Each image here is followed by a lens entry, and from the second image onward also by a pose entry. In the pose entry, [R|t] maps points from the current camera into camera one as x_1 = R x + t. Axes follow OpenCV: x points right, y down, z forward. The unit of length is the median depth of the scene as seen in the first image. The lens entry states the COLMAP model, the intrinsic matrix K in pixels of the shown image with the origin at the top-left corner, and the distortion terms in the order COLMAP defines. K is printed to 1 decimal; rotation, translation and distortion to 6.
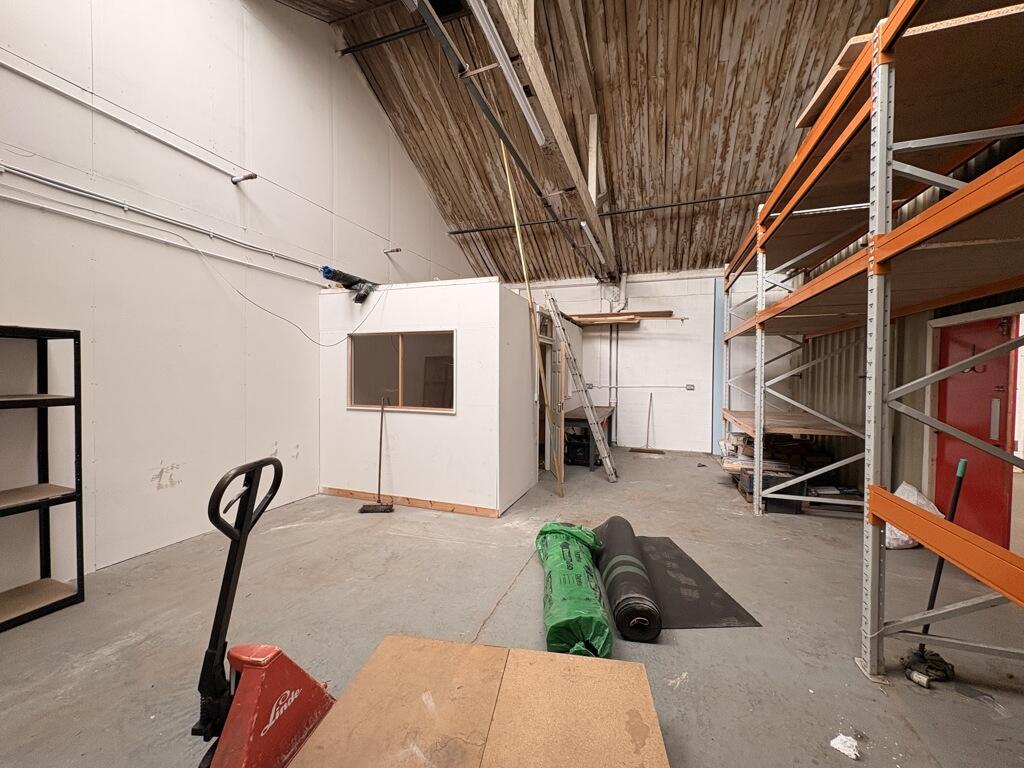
lens RADIAL K [[407.8, 0, 509.1], [0, 407.8, 385.3], [0, 0, 1]] dist [-0.004355, 0.001354]
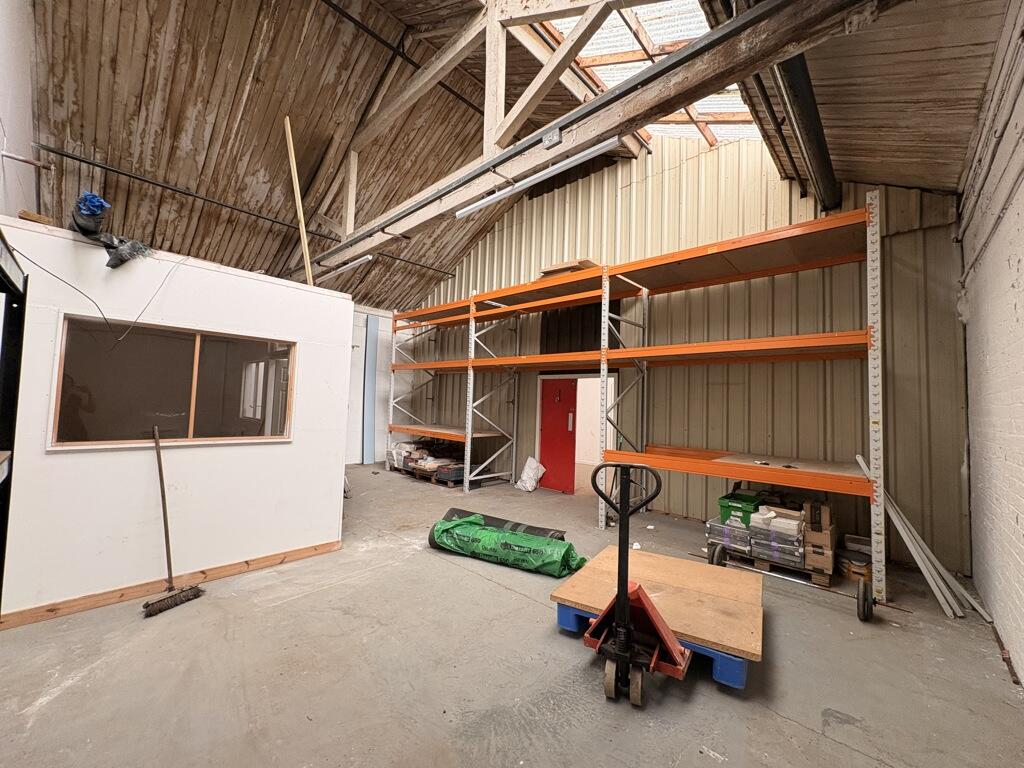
lens RADIAL K [[407.8, 0, 512.4], [0, 407.8, 384.9], [0, 0, 1]] dist [-0.004355, 0.001354]
pose [[0.388421, 0.046249, 0.920321, -0.640826], [-0.008086, 0.998872, -0.046783, -0.008963], [-0.921447, 0.010730, 0.388357, 0.228866]]
